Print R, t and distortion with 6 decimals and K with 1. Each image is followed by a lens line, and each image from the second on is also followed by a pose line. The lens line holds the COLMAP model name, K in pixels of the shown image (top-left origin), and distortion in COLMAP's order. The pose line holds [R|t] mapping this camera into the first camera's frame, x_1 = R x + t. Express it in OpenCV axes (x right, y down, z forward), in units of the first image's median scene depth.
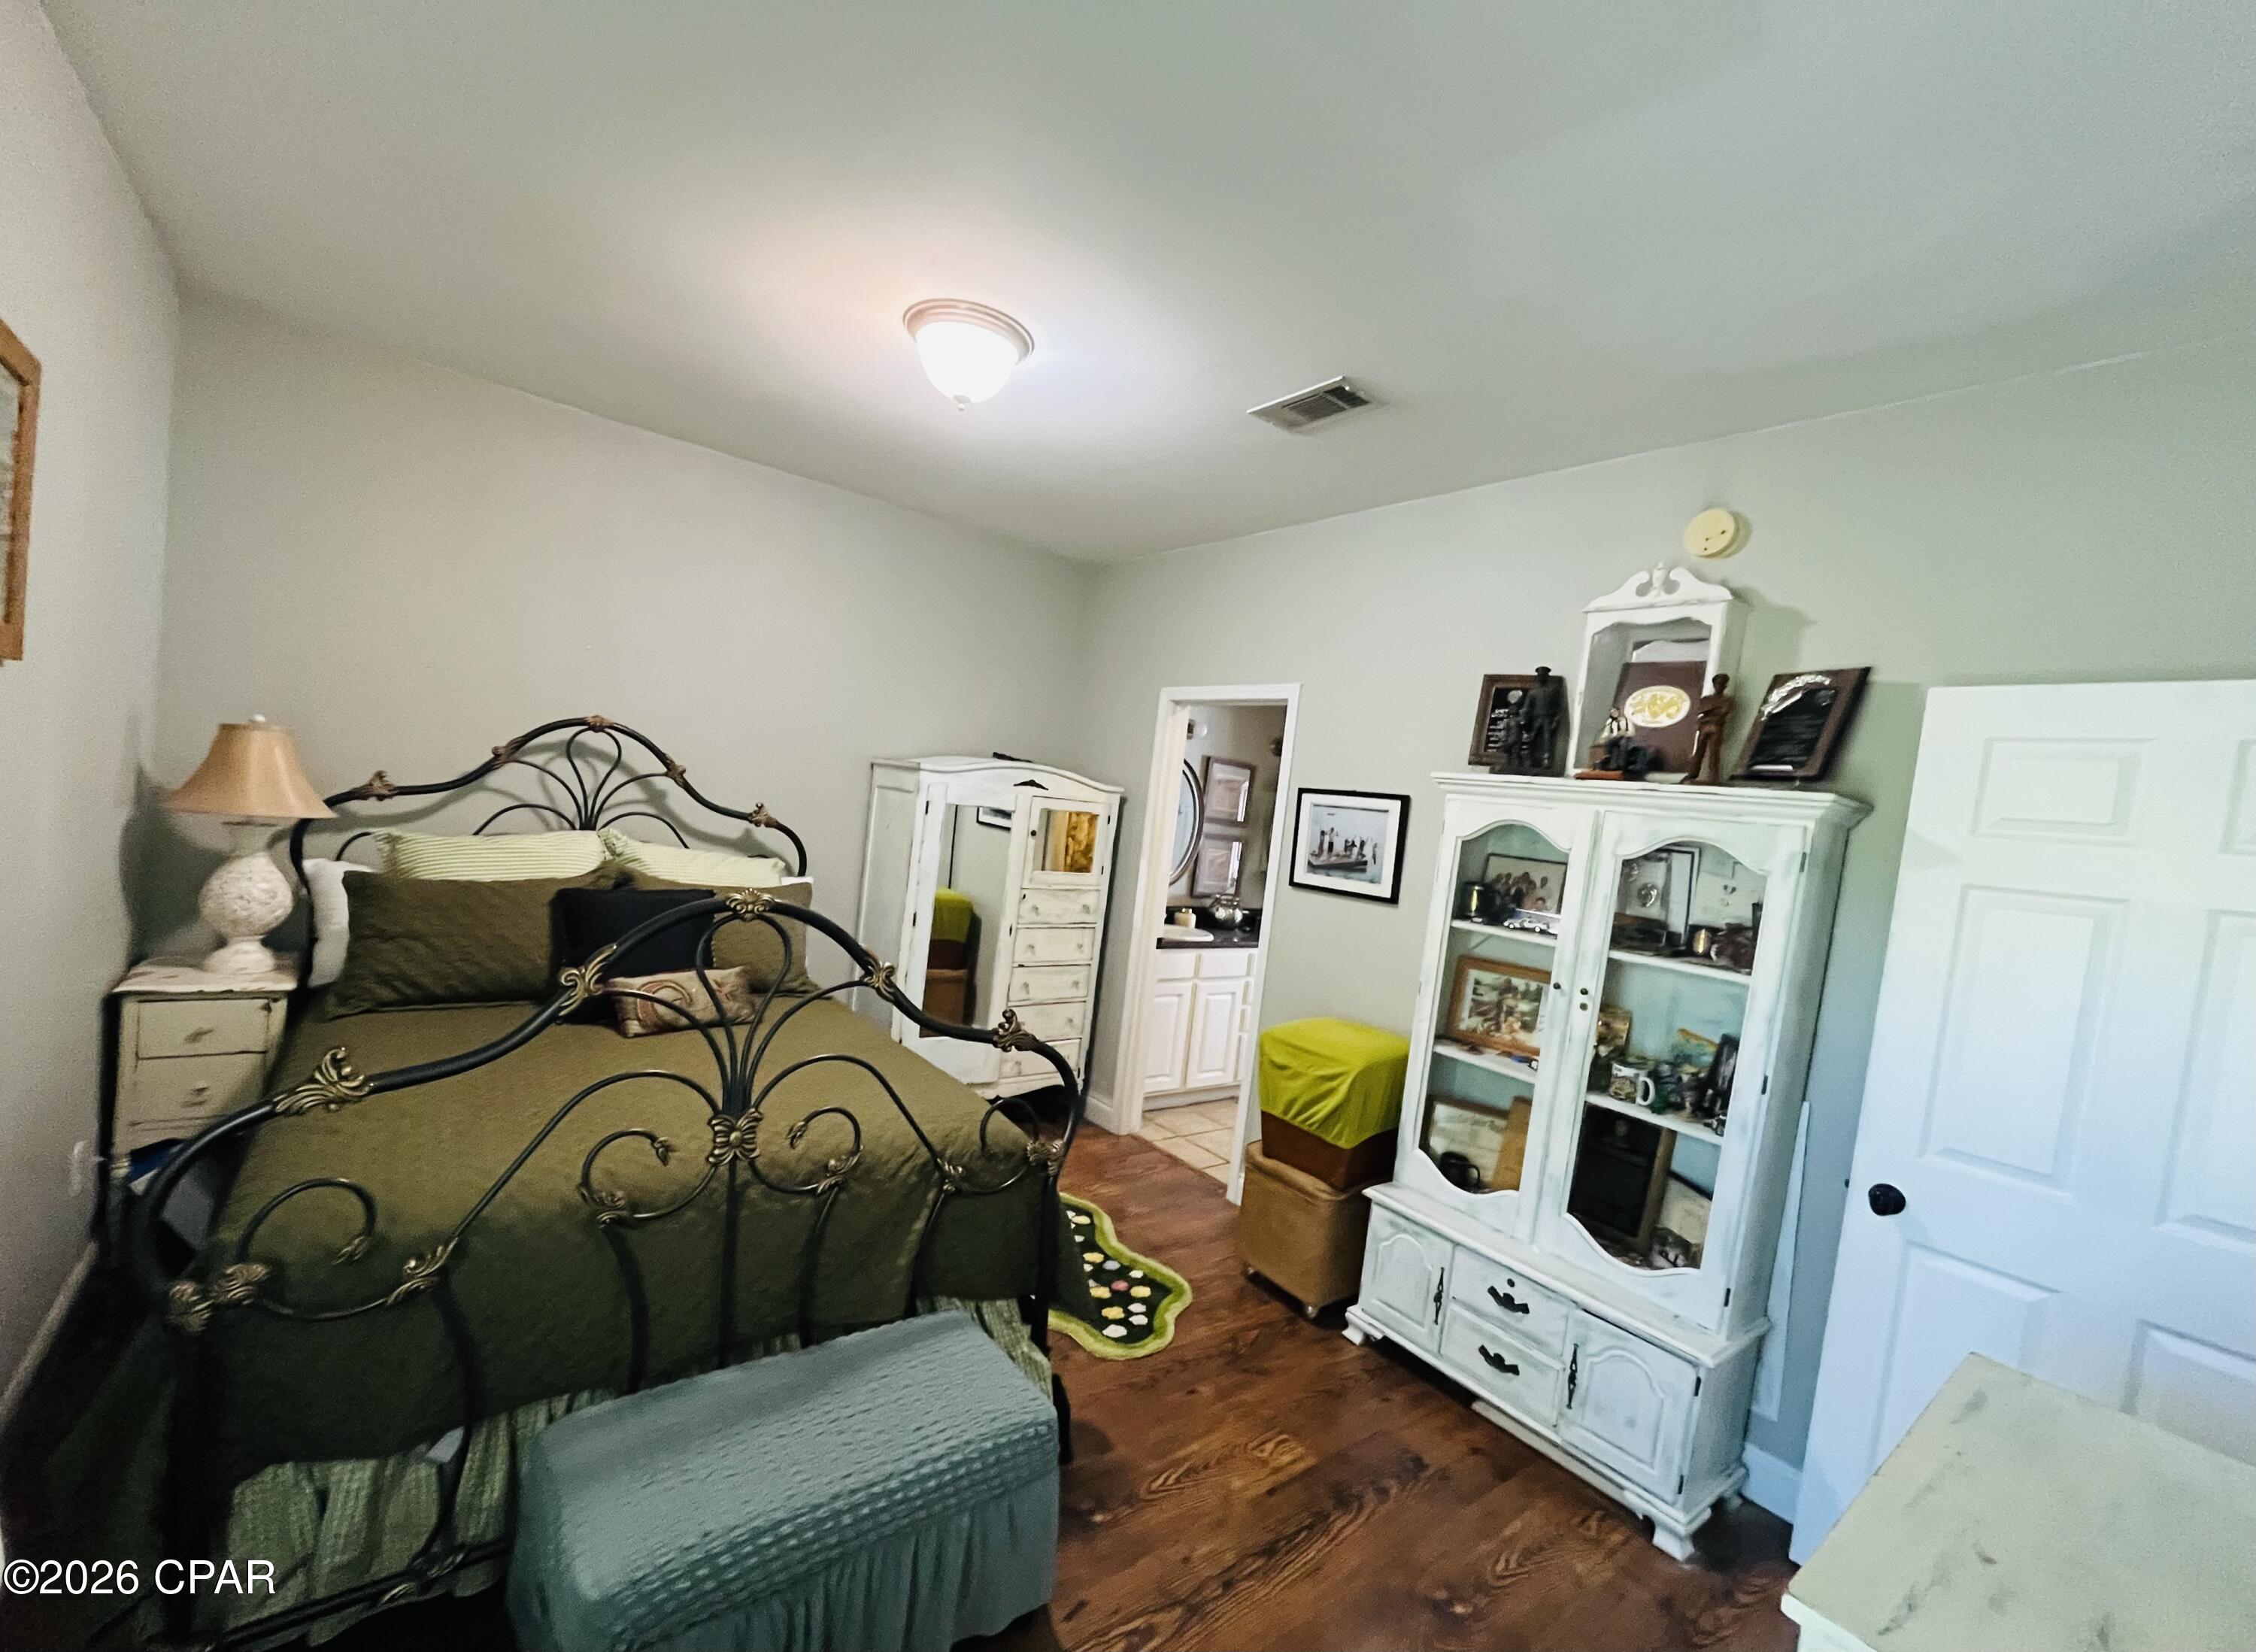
lens RADIAL K [[917.0, 0, 1127.6], [0, 917.0, 864.6], [0, 0, 1]] dist [-0.004601, 0.000109]
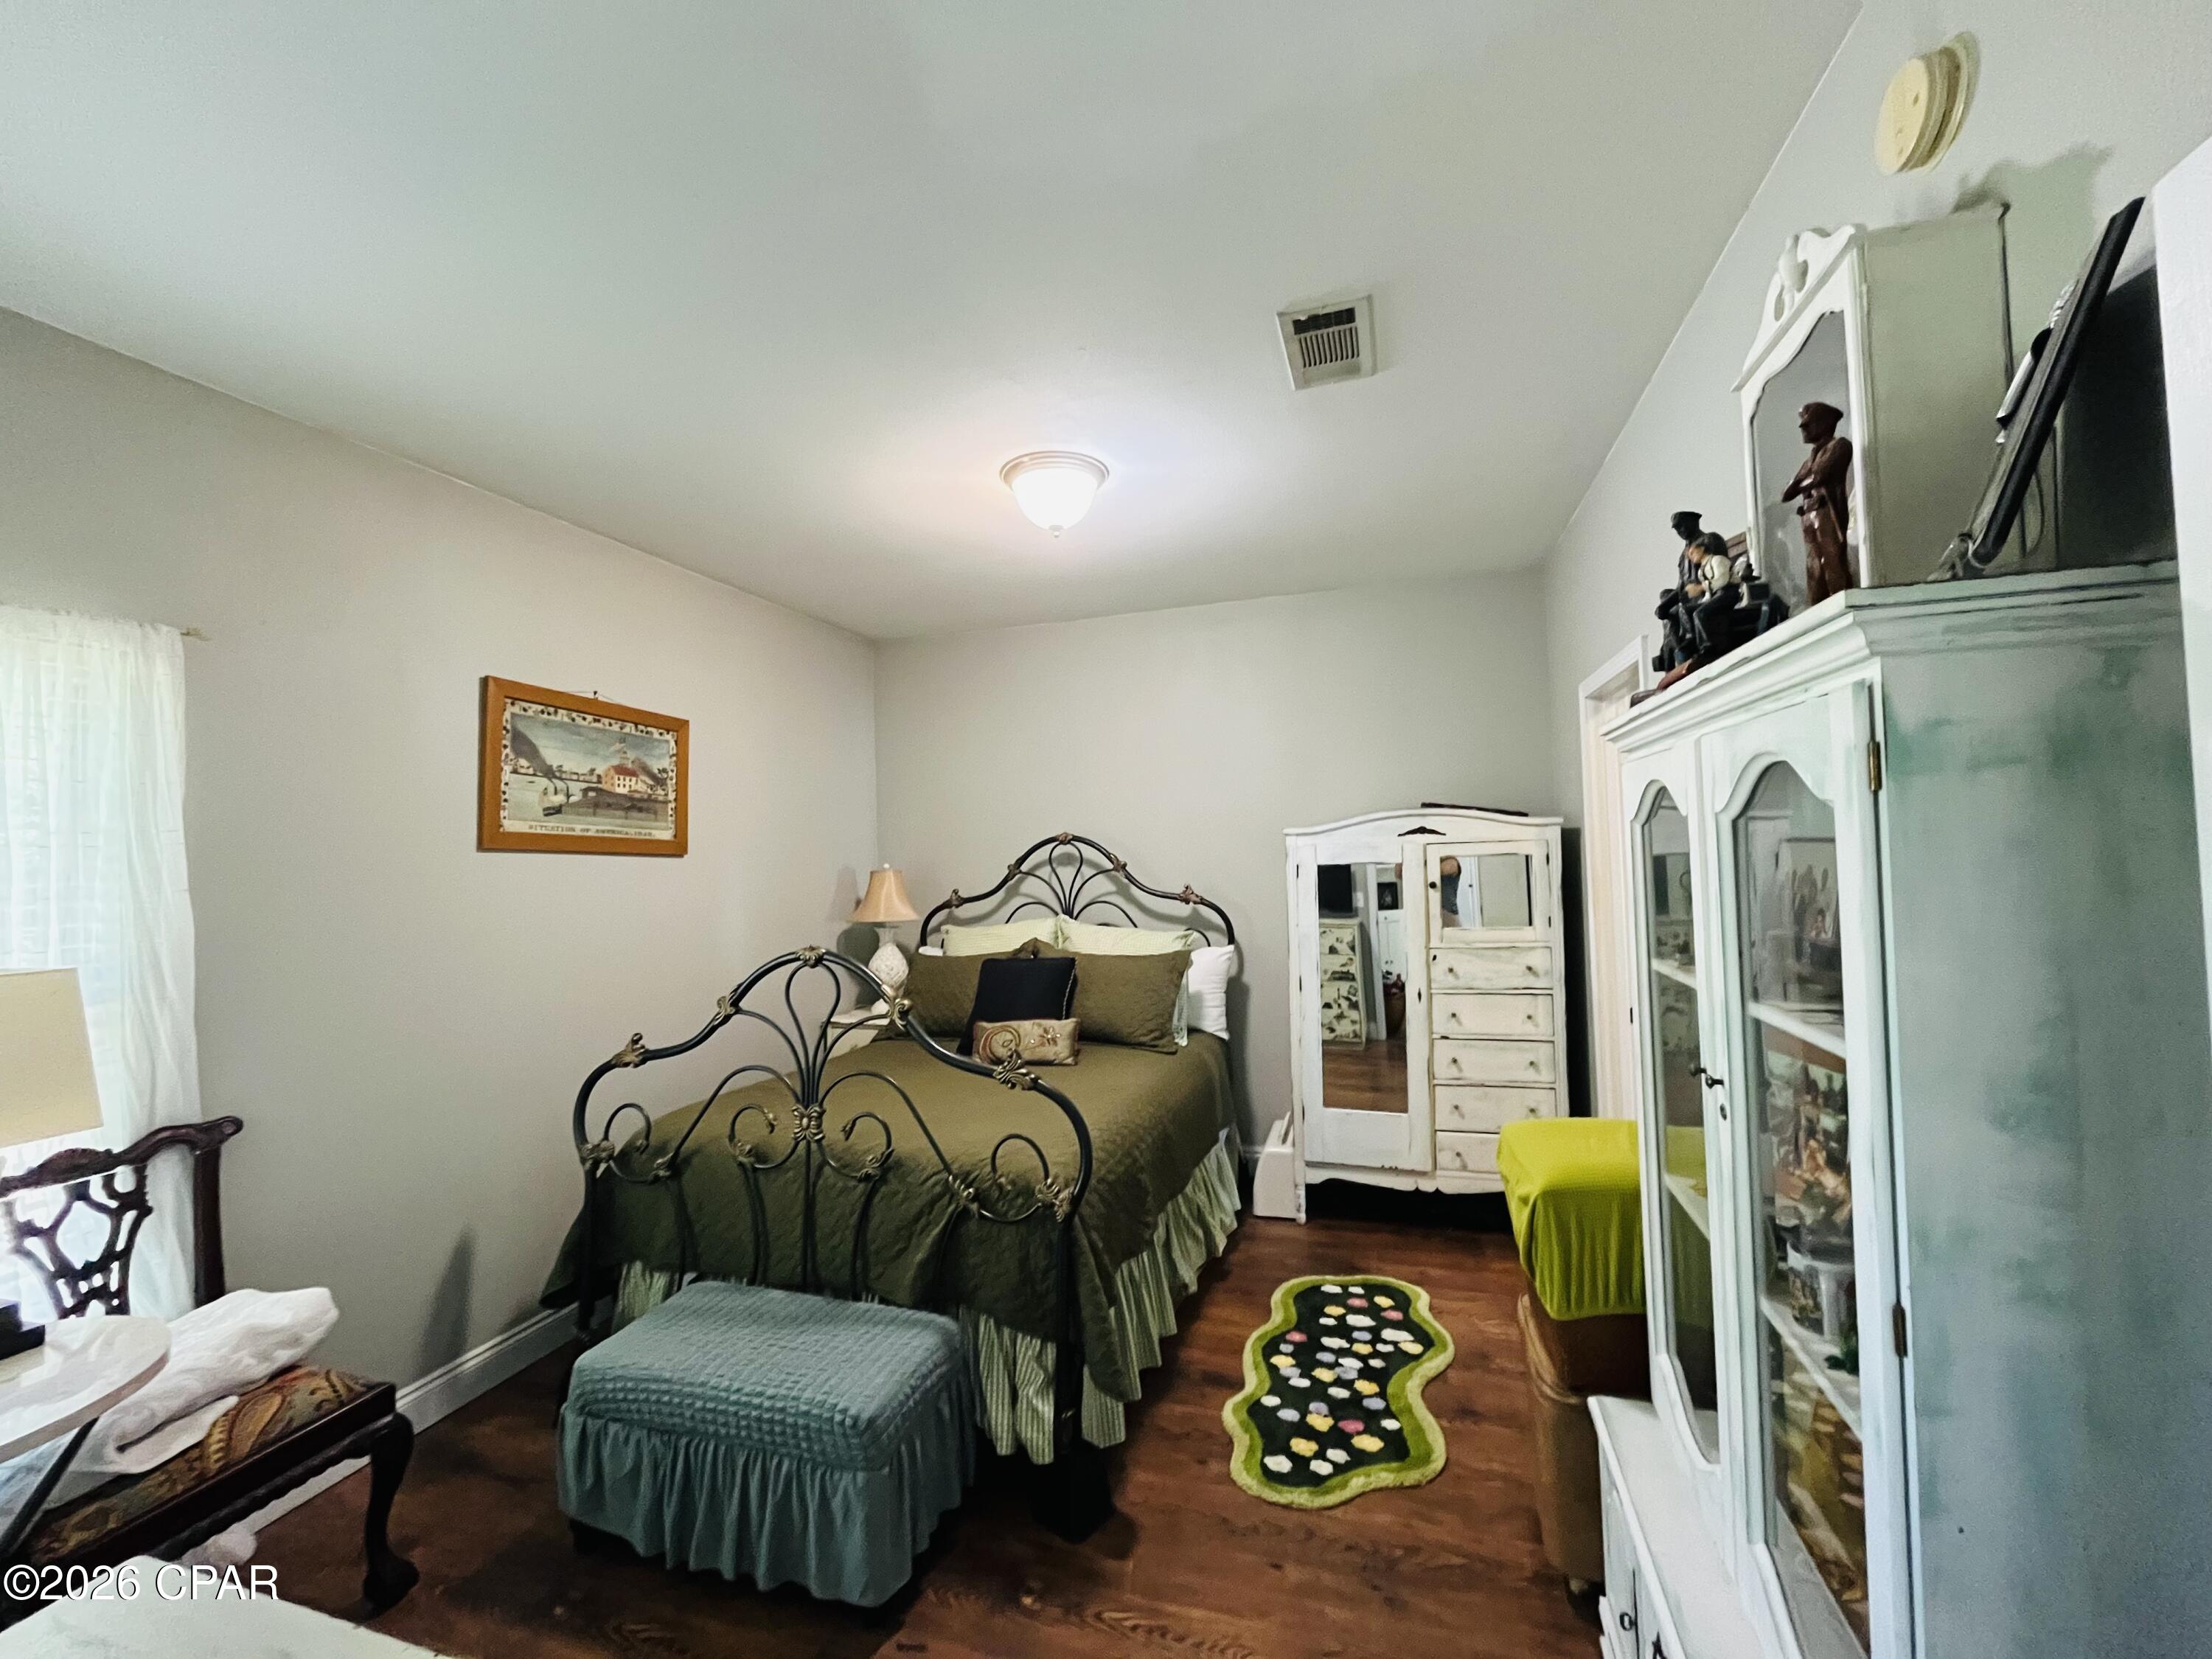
lens RADIAL K [[899.2, 0, 1113.6], [0, 899.2, 831.9], [0, 0, 1]] dist [-0.004601, 0.000109]
pose [[0.559148, -0.151671, -0.815076, 0.627635], [0.039974, 0.986912, -0.156224, 0.054454], [0.828104, 0.054770, 0.557893, 0.359994]]
